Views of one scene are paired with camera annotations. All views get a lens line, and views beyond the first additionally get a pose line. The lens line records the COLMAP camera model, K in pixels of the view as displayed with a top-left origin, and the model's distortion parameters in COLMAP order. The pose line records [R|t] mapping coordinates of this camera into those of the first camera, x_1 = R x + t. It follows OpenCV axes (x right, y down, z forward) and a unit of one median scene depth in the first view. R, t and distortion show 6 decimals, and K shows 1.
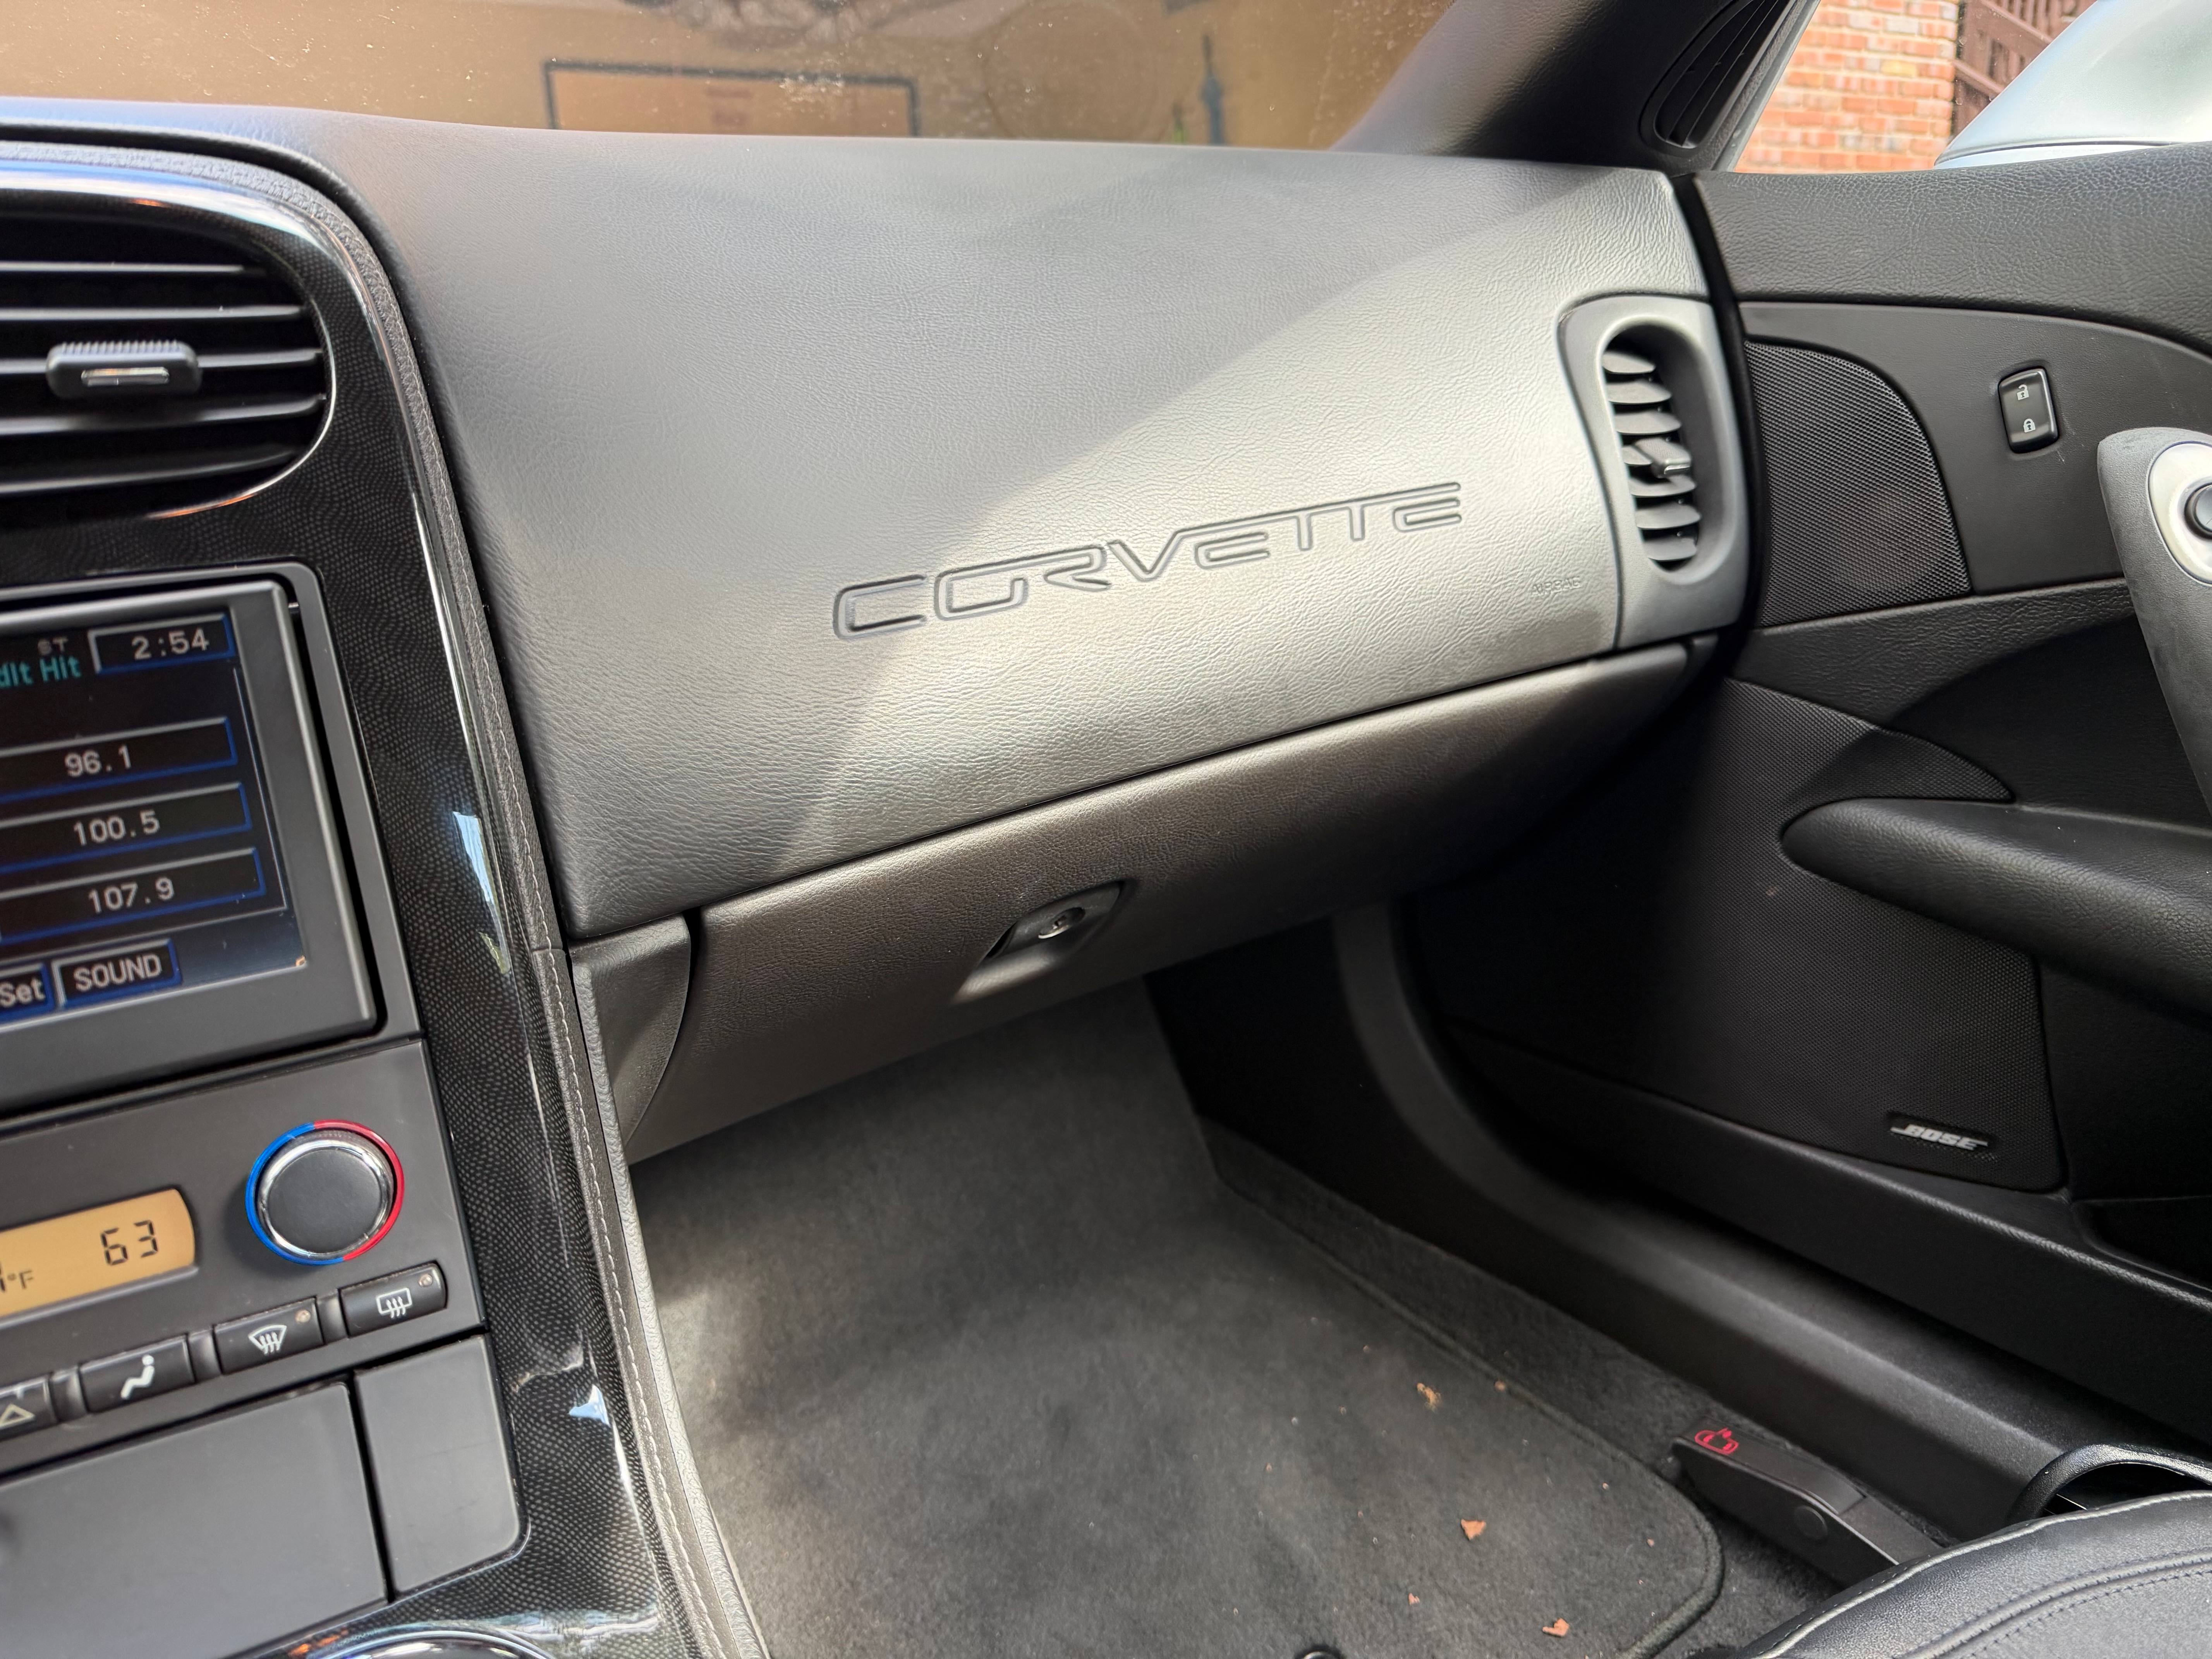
lens RADIAL K [[1640.6, 0, 1106.0], [0, 1640.6, 829.5], [0, 0, 1]] dist [-0.008664, -0.002302]
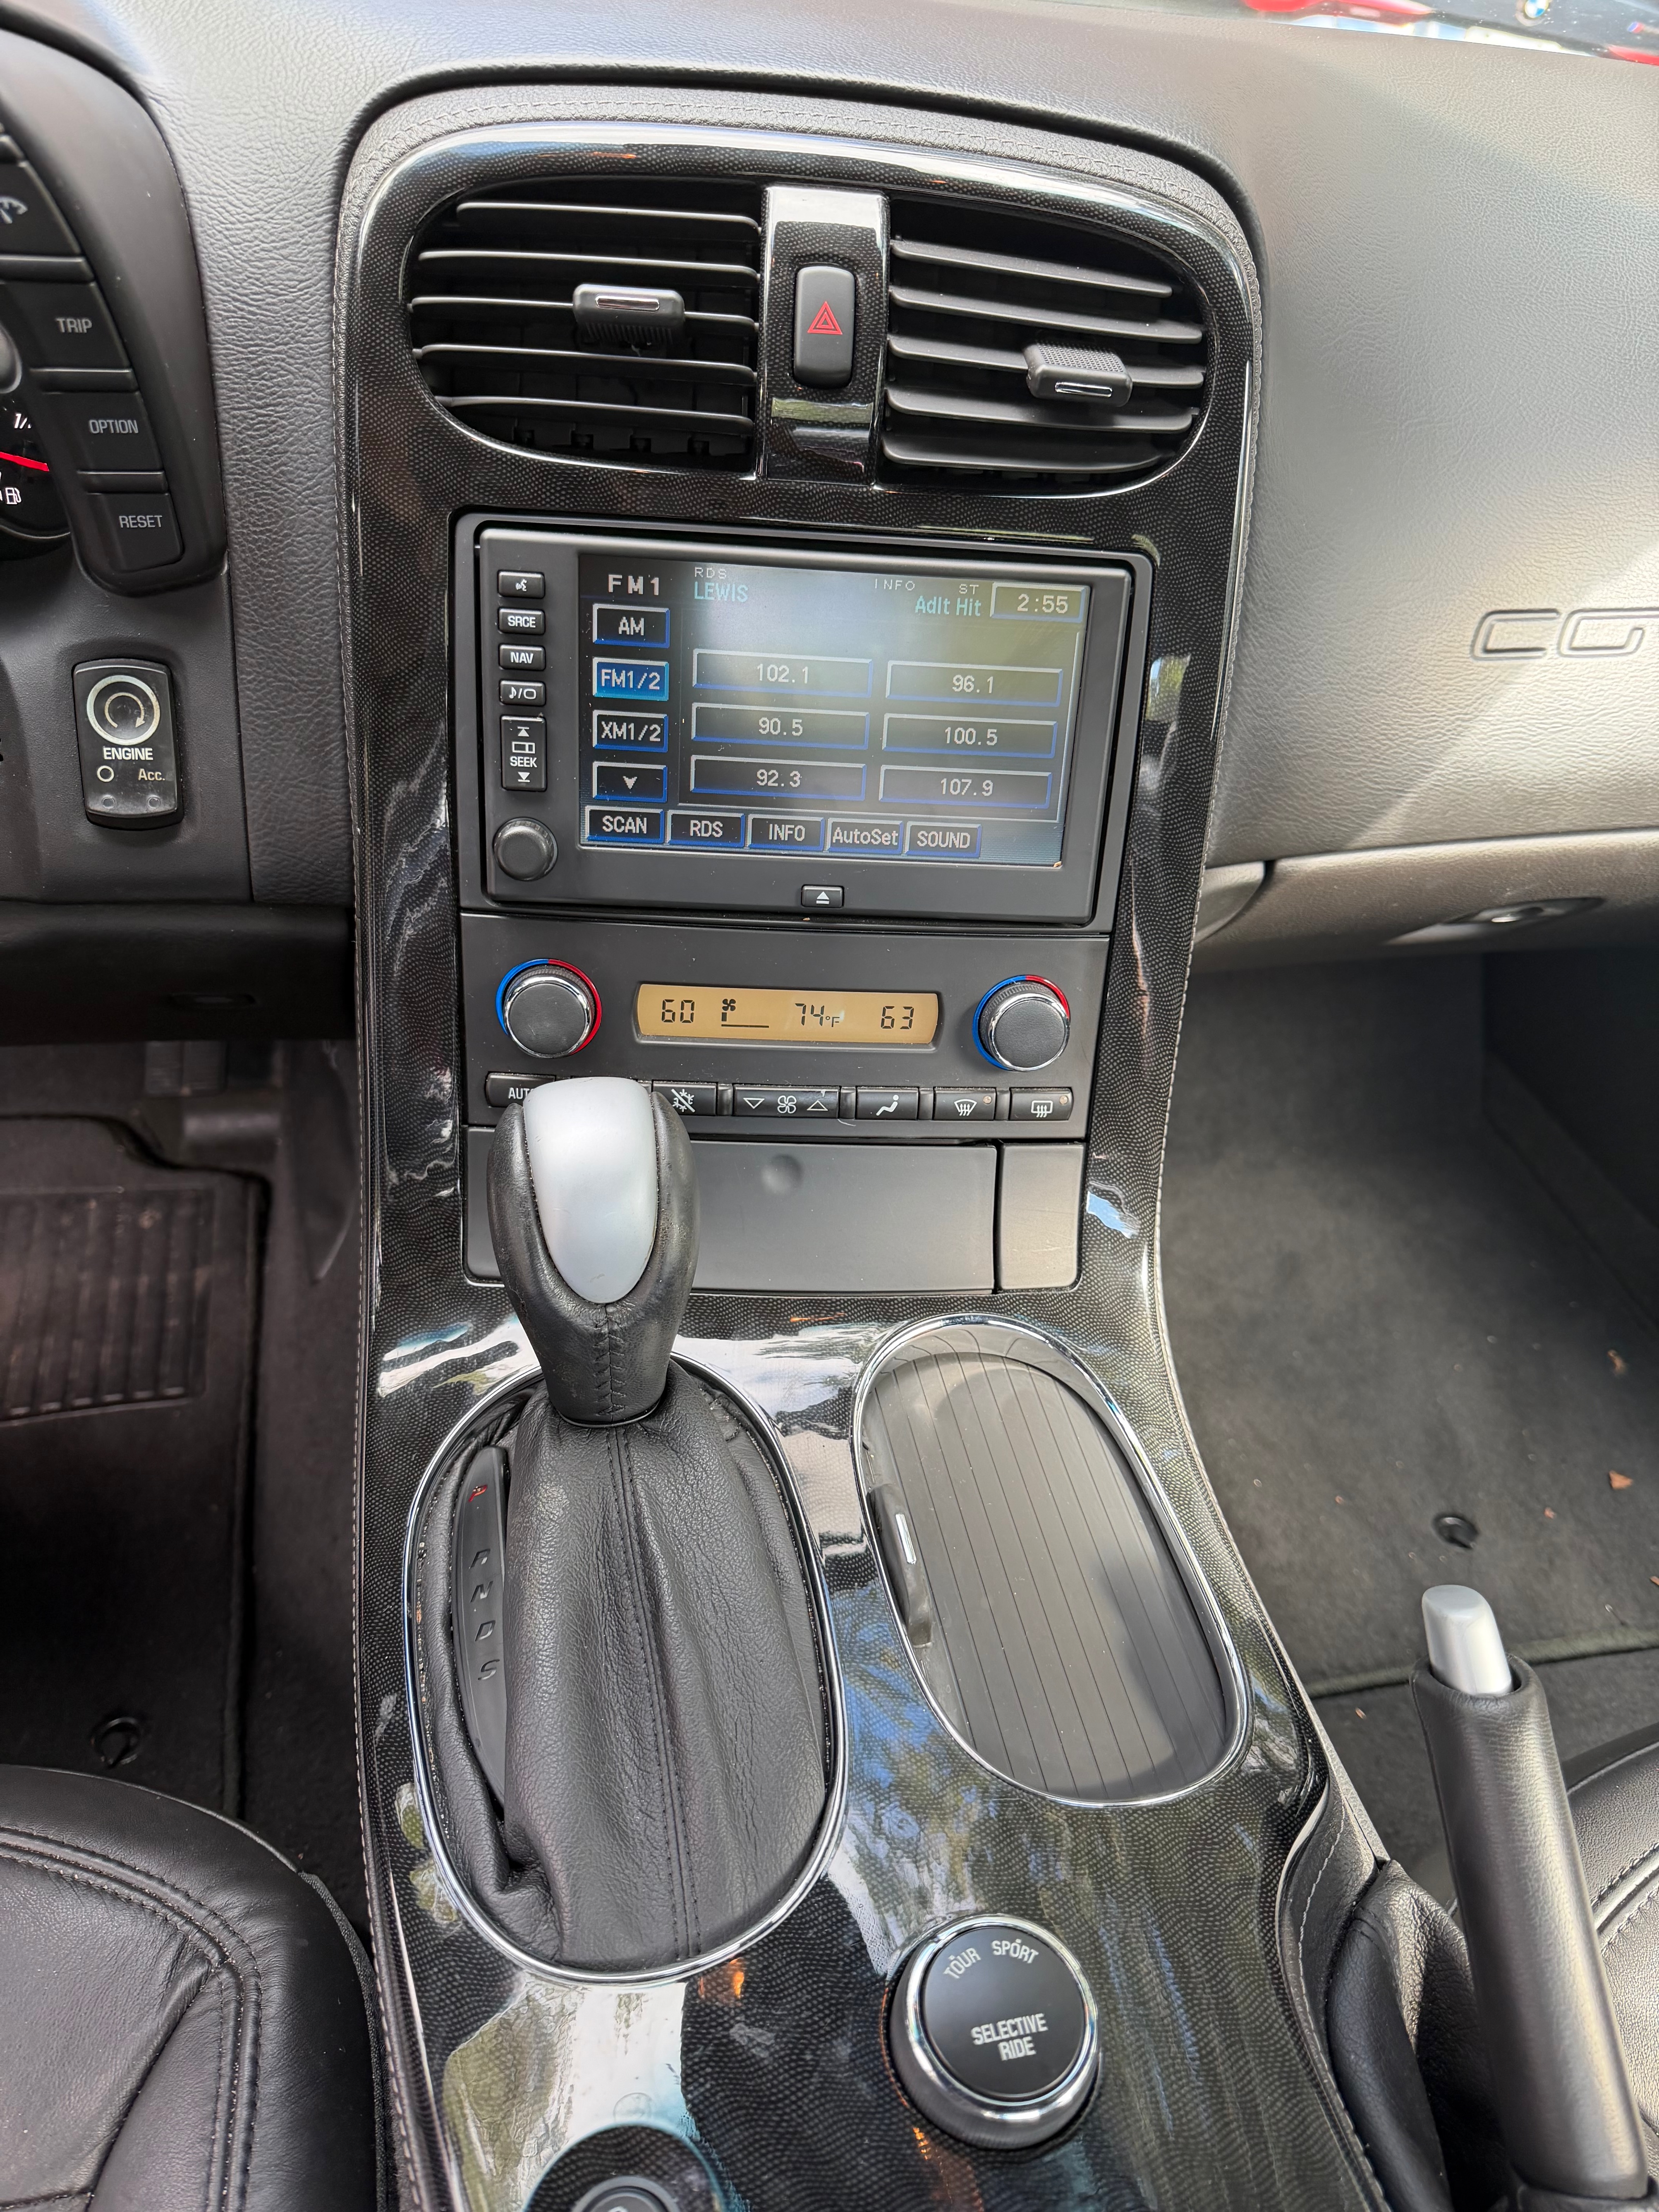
lens RADIAL K [[1518.0, 0, 829.5], [0, 1518.0, 1106.0], [0, 0, 1]] dist [0.097659, -0.184416]
pose [[0.909908, 0.337041, -0.241807, -0.195899], [-0.245273, 0.907264, 0.341634, -0.085333], [0.334528, -0.251547, 0.908193, -0.190870]]
